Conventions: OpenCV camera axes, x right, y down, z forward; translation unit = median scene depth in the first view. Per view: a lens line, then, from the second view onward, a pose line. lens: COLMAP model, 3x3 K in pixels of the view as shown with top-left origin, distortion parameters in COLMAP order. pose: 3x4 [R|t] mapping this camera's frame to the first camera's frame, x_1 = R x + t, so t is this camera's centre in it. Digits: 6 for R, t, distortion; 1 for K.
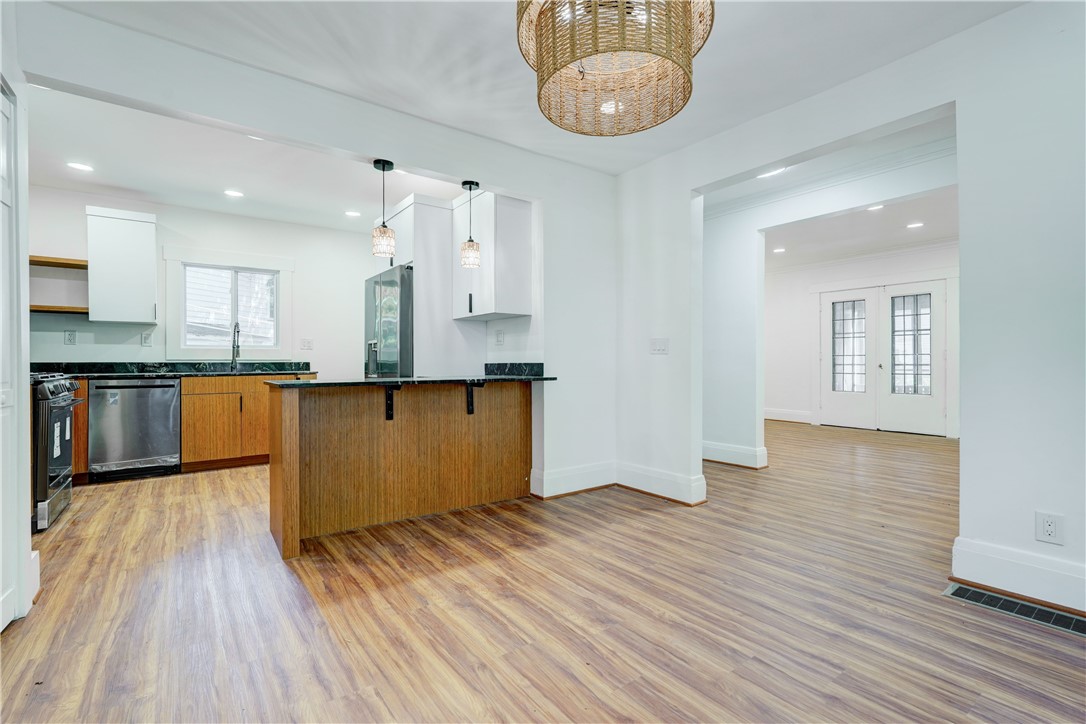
lens RADIAL K [[492.7, 0, 543.6], [0, 492.7, 364.2], [0, 0, 1]] dist [-0.009088, 0.006279]
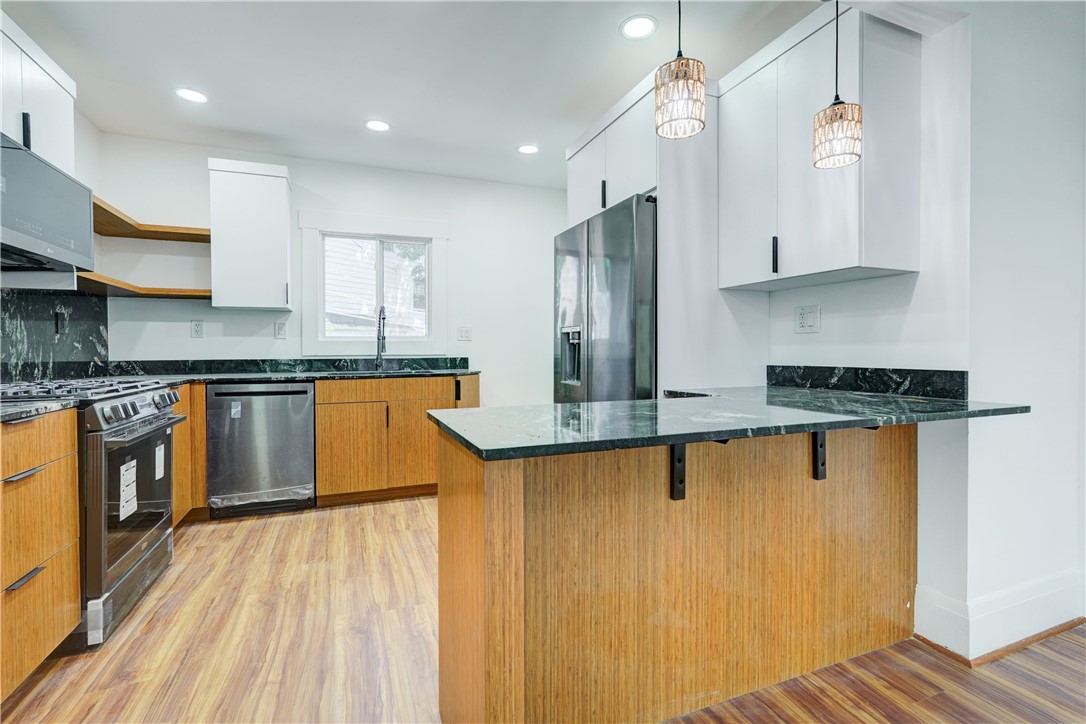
lens RADIAL K [[492.7, 0, 546.7], [0, 492.7, 354.7], [0, 0, 1]] dist [-0.009088, 0.006279]
pose [[0.971198, 0.000757, -0.238273, -0.256837], [0.000701, 0.999982, 0.006032, -0.019470], [0.238274, -0.006025, 0.971179, 0.420206]]
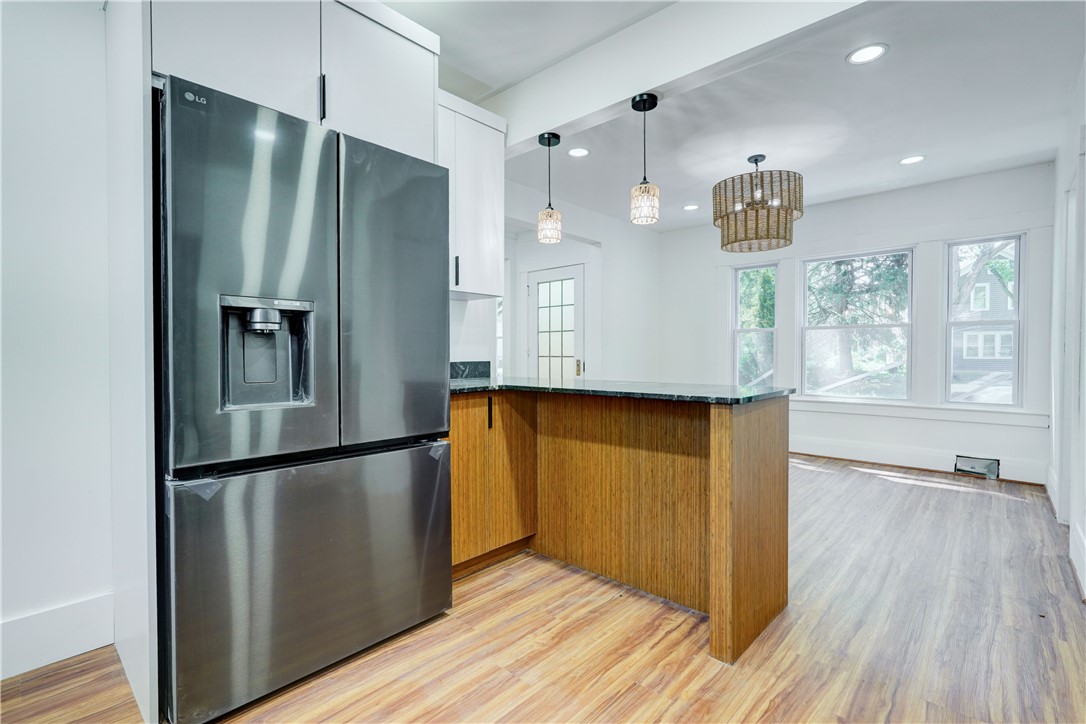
lens RADIAL K [[492.7, 0, 546.2], [0, 492.7, 361.7], [0, 0, 1]] dist [-0.009088, 0.006279]
pose [[-0.193741, -0.012584, 0.980972, -0.819722], [0.003232, 0.999904, 0.013465, -0.011834], [-0.981047, 0.005779, -0.193682, 1.016150]]
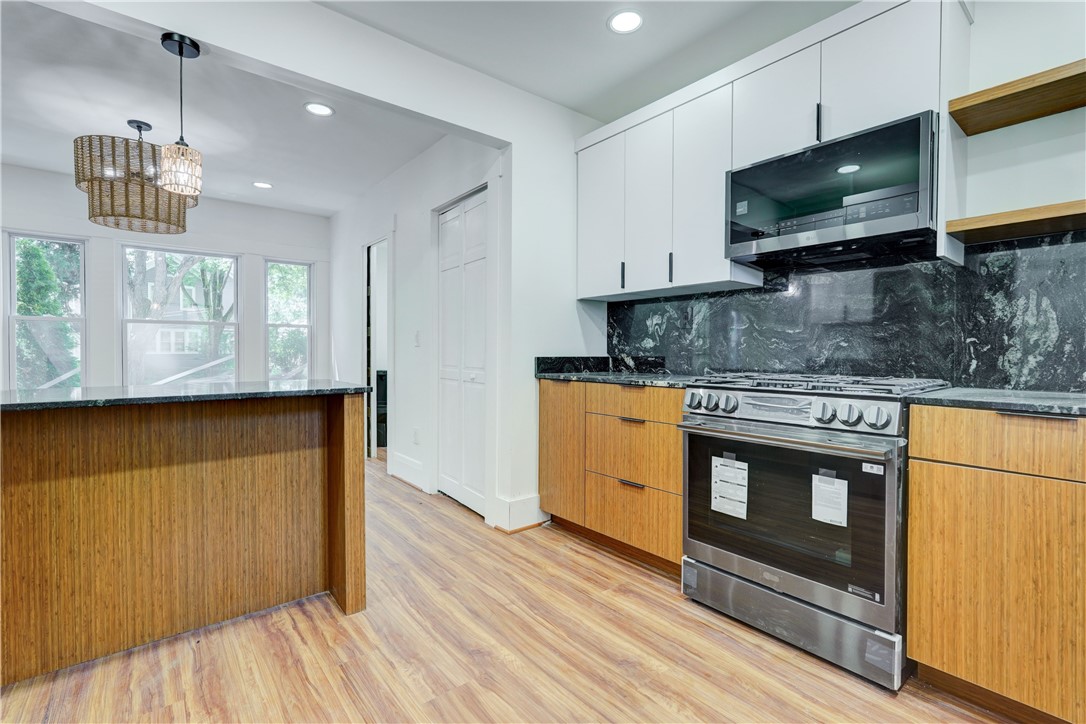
lens RADIAL K [[492.7, 0, 532.3], [0, 492.7, 357.7], [0, 0, 1]] dist [-0.009088, 0.006279]
pose [[-0.999607, 0.000194, -0.028041, -0.592248], [-0.000309, 0.999839, 0.017939, -0.013979], [0.028040, 0.017941, -0.999446, 1.292701]]
